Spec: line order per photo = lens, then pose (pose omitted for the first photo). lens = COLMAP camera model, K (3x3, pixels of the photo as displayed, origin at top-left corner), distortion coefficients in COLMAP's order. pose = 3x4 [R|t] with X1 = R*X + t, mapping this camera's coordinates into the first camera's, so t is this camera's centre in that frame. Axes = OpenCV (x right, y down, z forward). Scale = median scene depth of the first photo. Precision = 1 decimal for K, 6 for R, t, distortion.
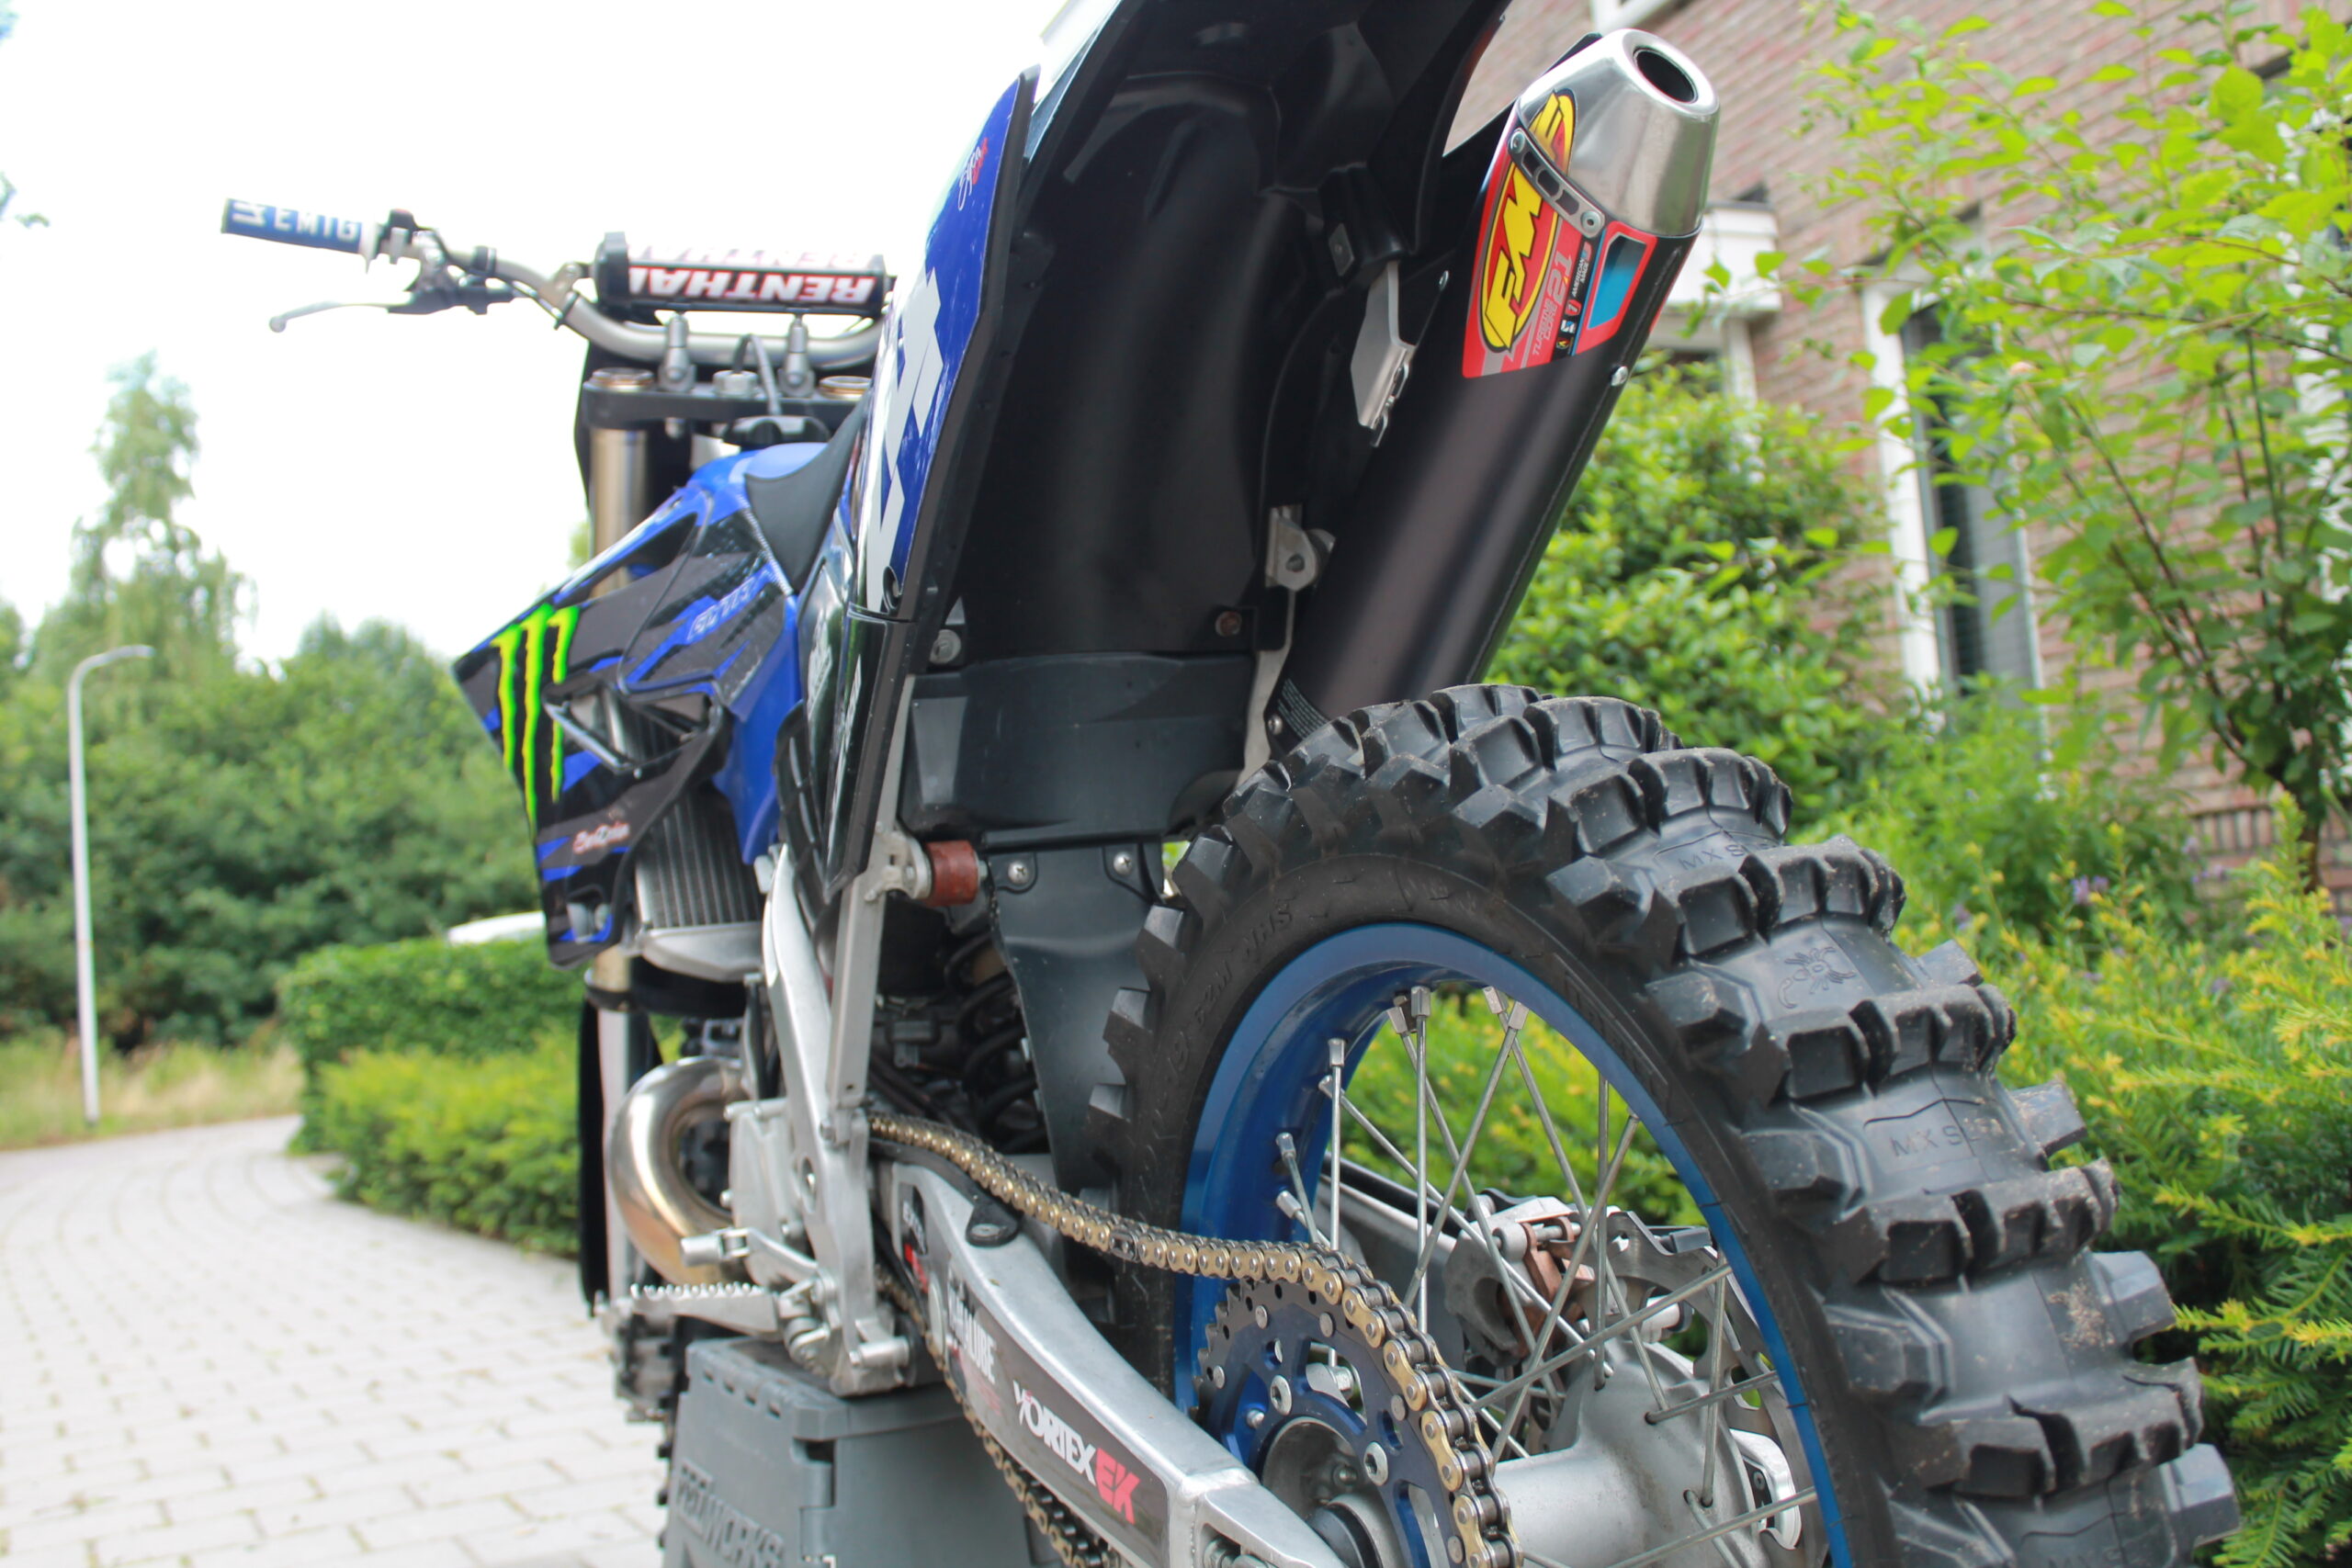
lens RADIAL K [[2291.2, 0, 1208.0], [0, 2291.2, 798.2], [0, 0, 1]] dist [-0.081316, 0.000000]
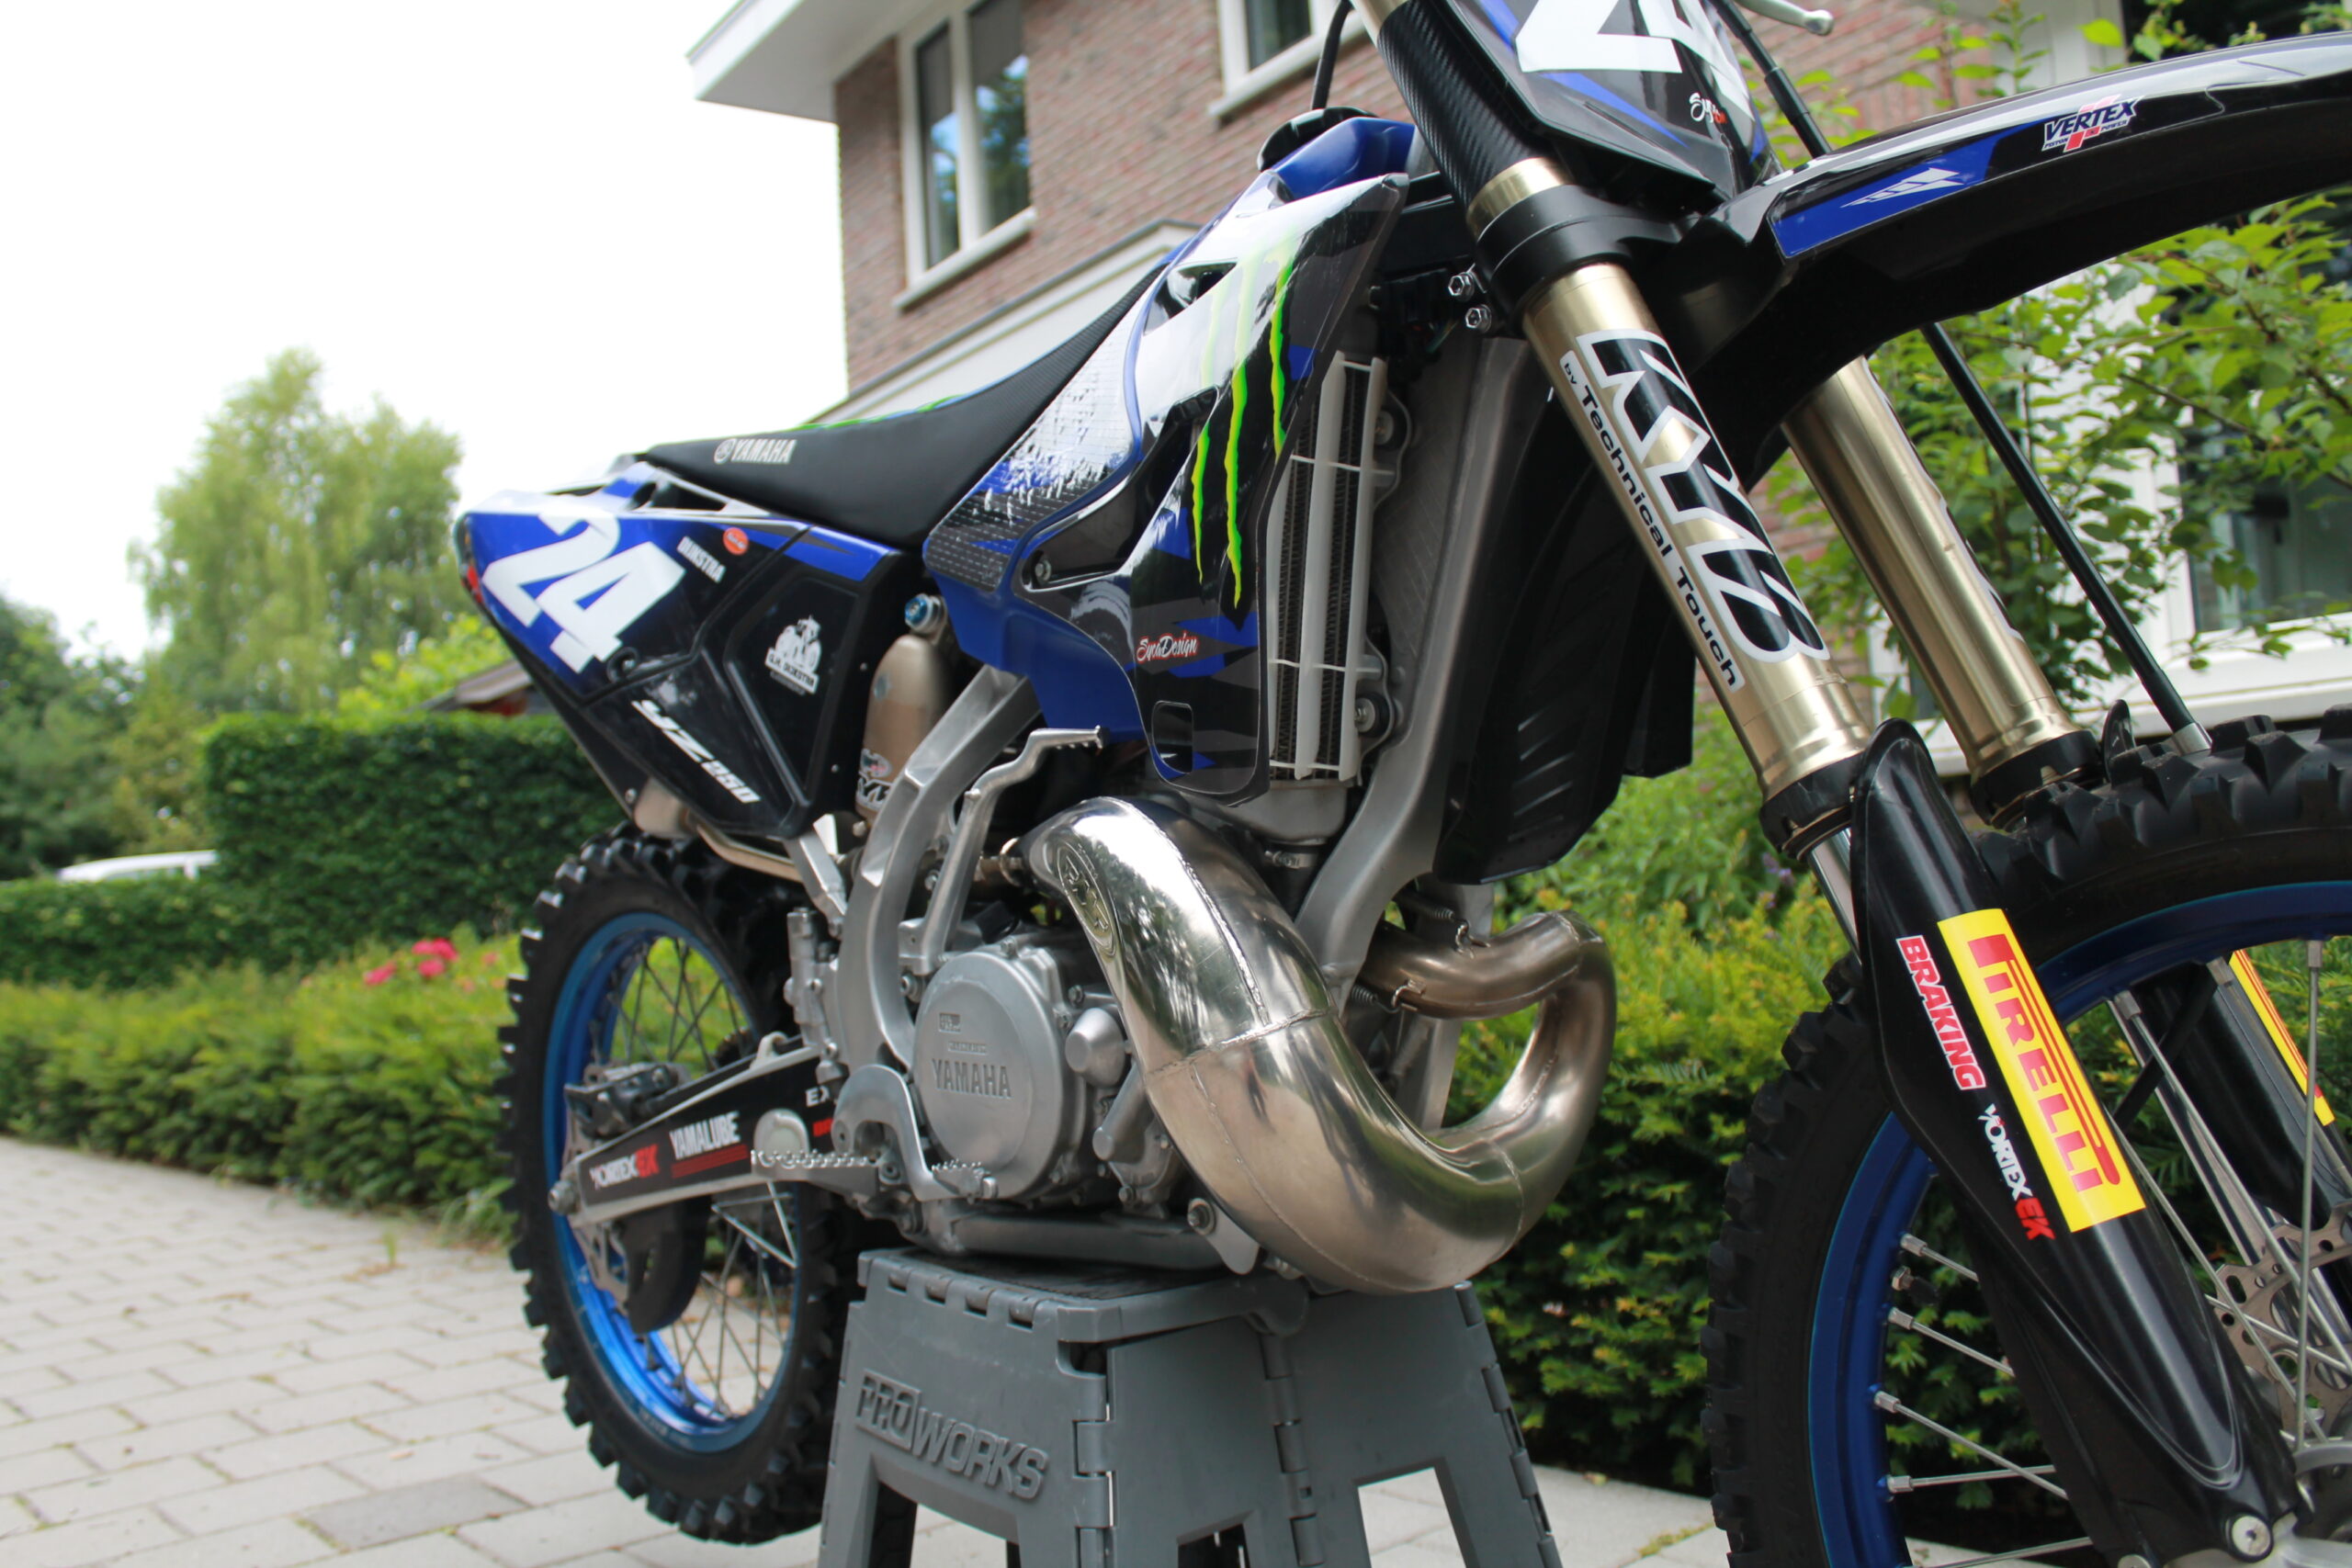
lens RADIAL K [[2010.2, 0, 1189.7], [0, 2010.2, 776.6], [0, 0, 1]] dist [-0.121737, 0.019567]
pose [[0.967787, 0.030043, 0.249972, -0.094076], [-0.029360, 0.999548, -0.006465, 0.012203], [-0.250053, -0.001083, 0.968232, 0.048694]]
